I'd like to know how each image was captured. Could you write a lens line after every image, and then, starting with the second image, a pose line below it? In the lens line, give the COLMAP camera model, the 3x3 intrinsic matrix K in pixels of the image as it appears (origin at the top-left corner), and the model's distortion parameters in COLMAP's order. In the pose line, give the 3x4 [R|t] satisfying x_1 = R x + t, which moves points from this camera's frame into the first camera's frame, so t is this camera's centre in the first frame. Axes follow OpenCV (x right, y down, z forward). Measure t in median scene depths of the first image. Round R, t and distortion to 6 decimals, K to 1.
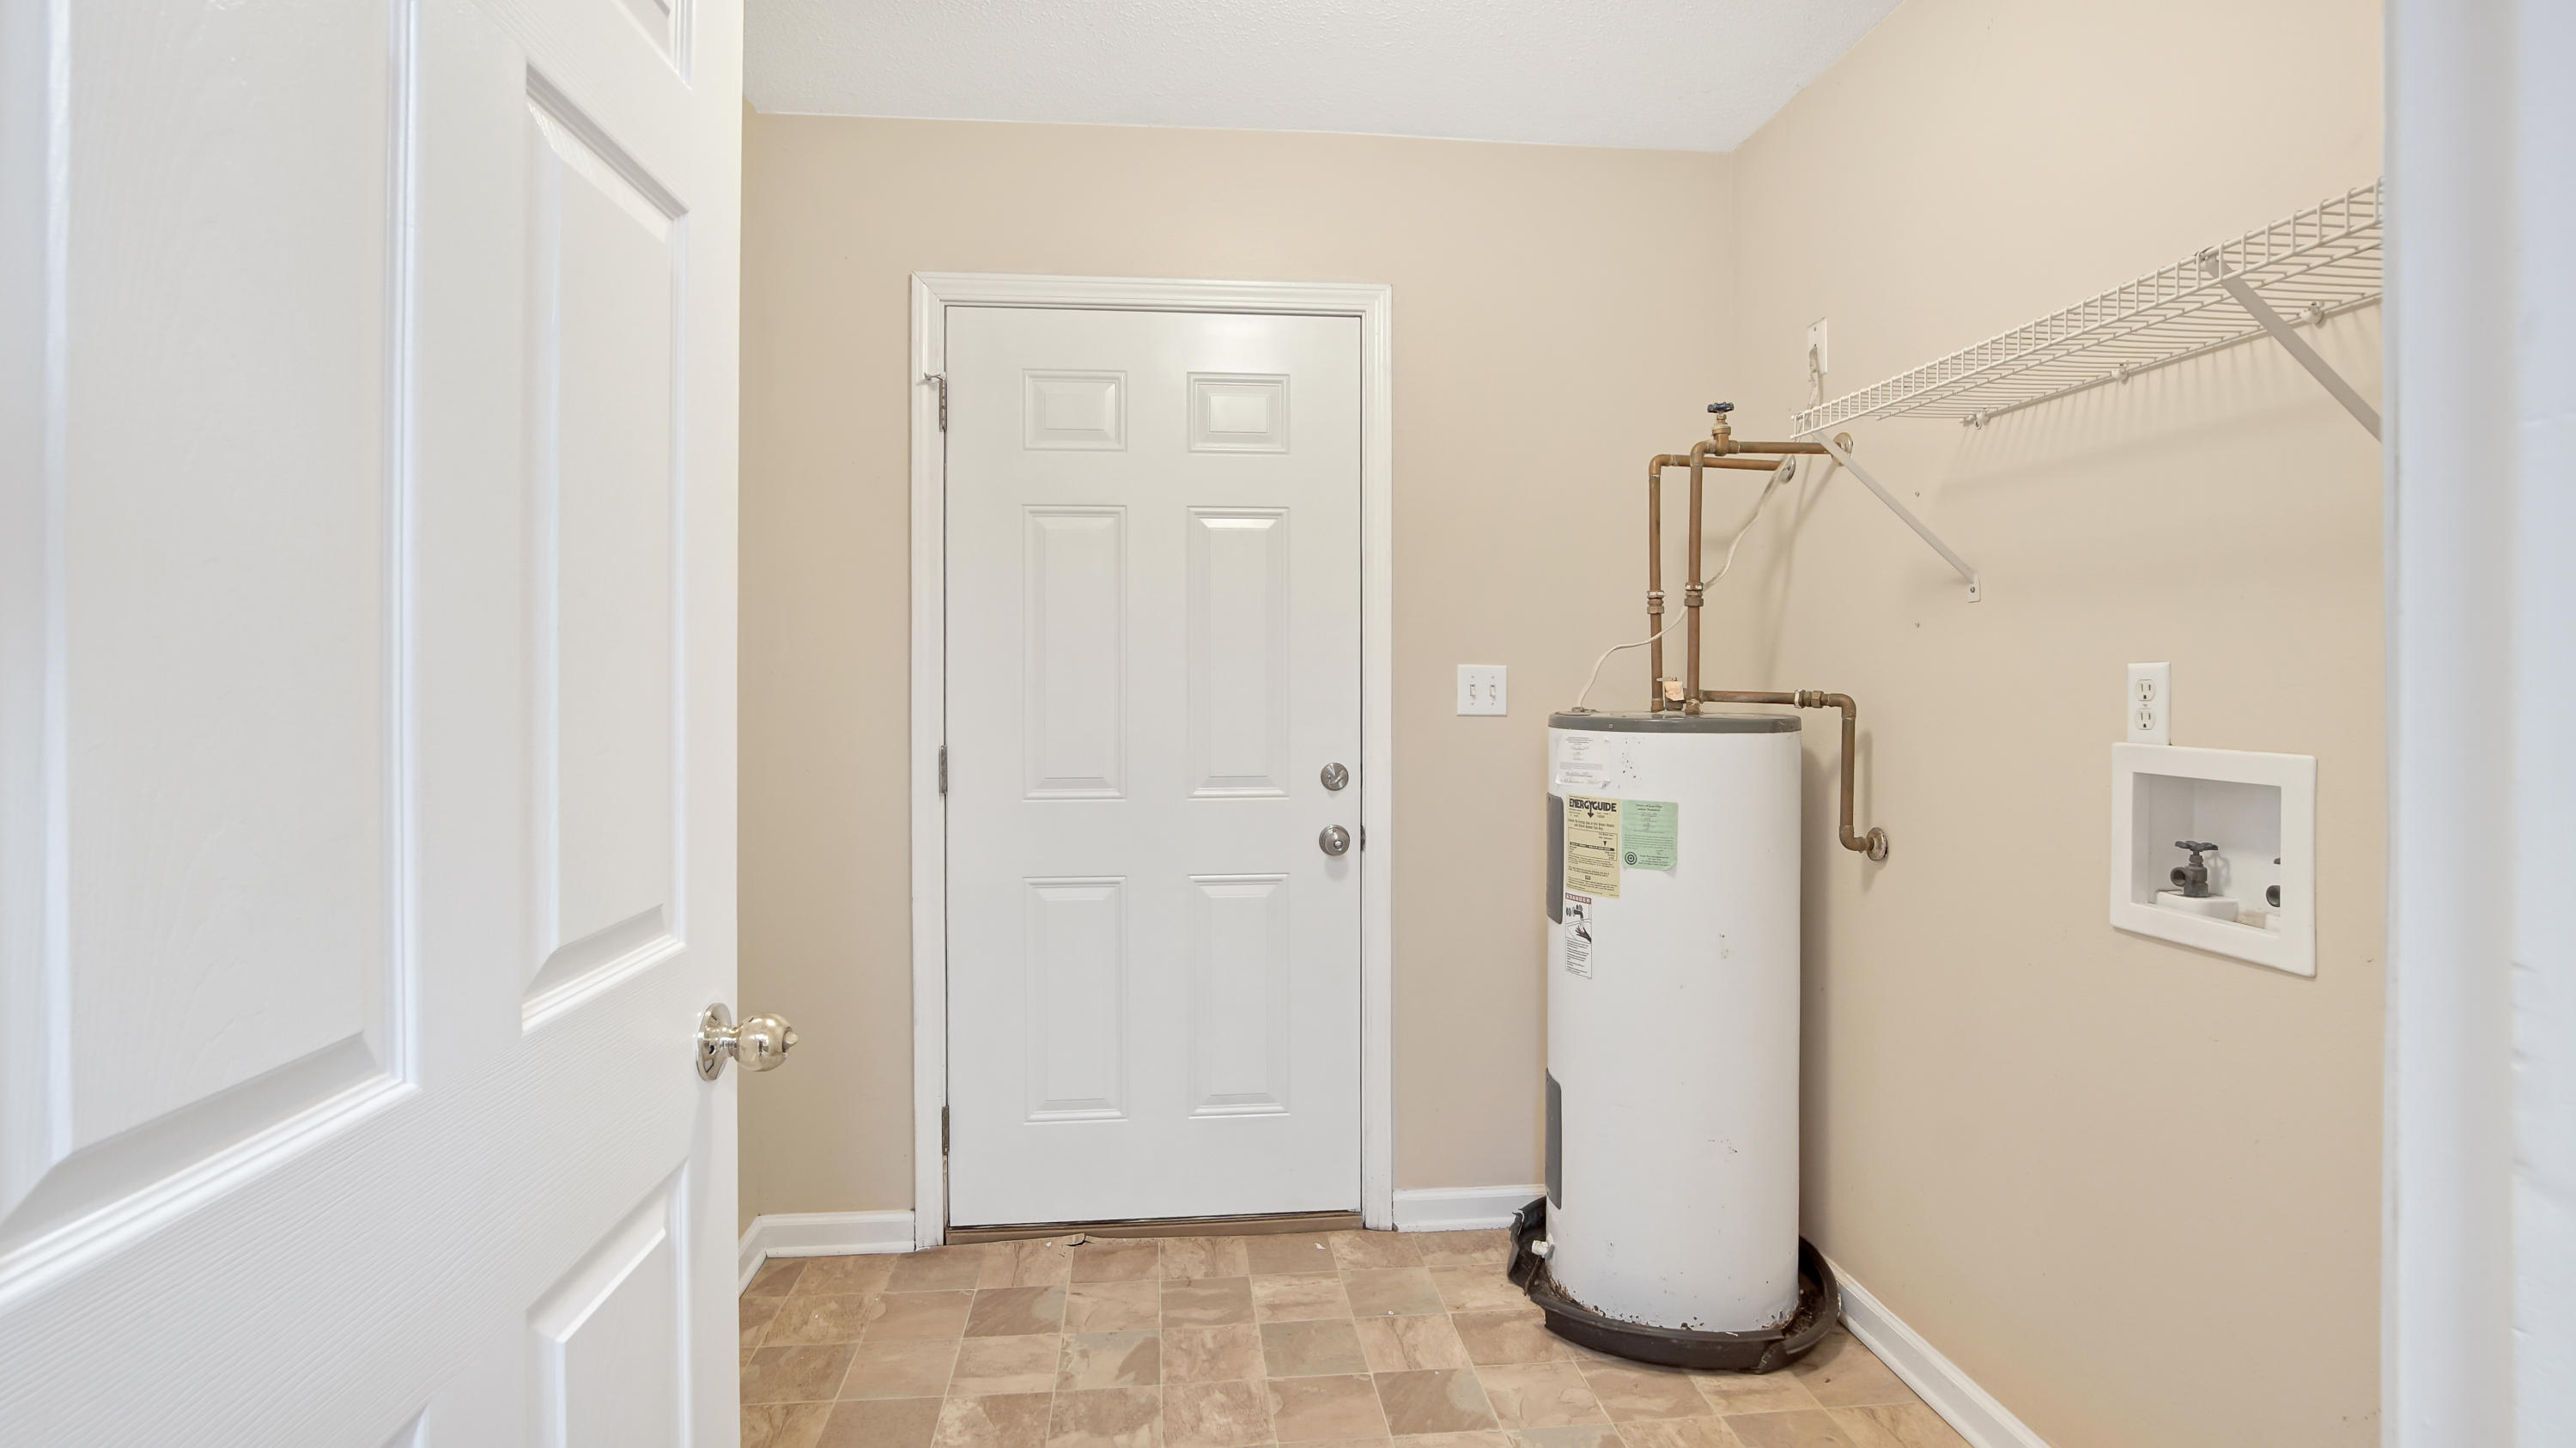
lens RADIAL K [[1221.9, 0, 1280.9], [0, 1221.9, 706.9], [0, 0, 1]] dist [-0.021530, -0.000139]
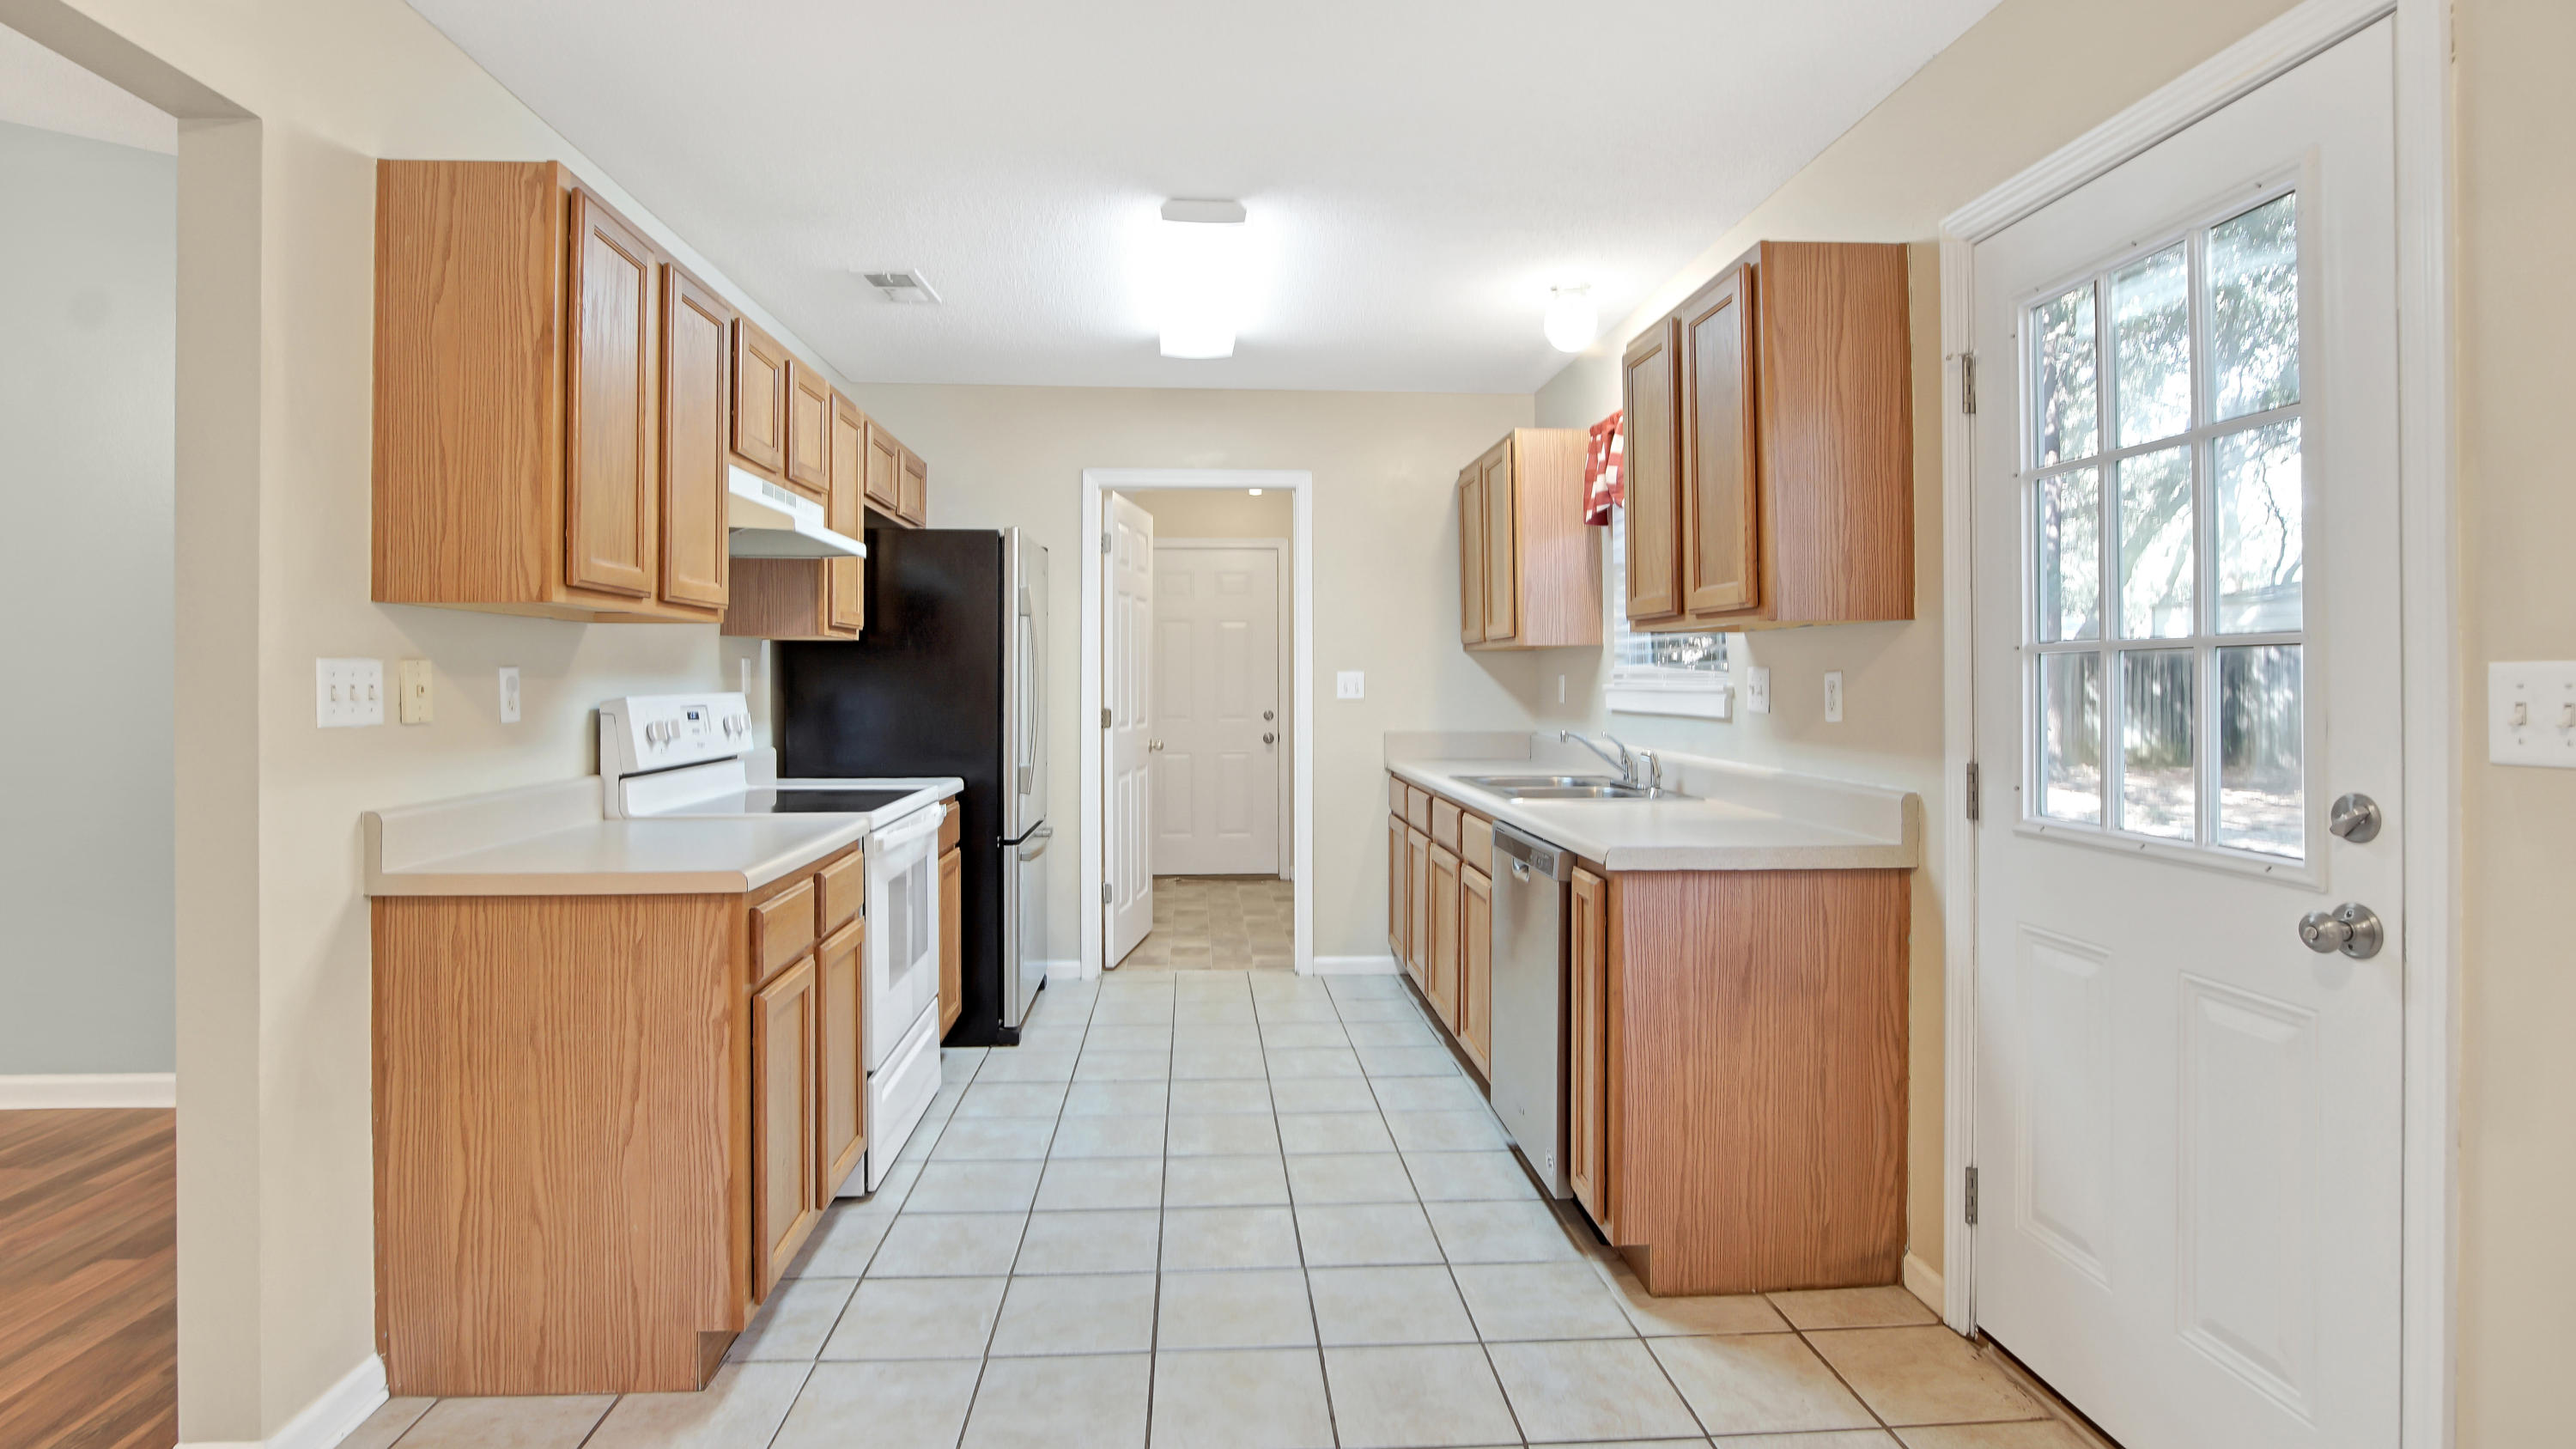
lens RADIAL K [[1222.0, 0, 1280.9], [0, 1222.0, 707.4], [0, 0, 1]] dist [-0.021530, -0.000139]
pose [[0.998748, -0.001557, -0.050002, 0.209293], [0.001024, 0.999942, -0.010677, 0.068930], [0.050016, 0.010612, 0.998692, -1.753379]]
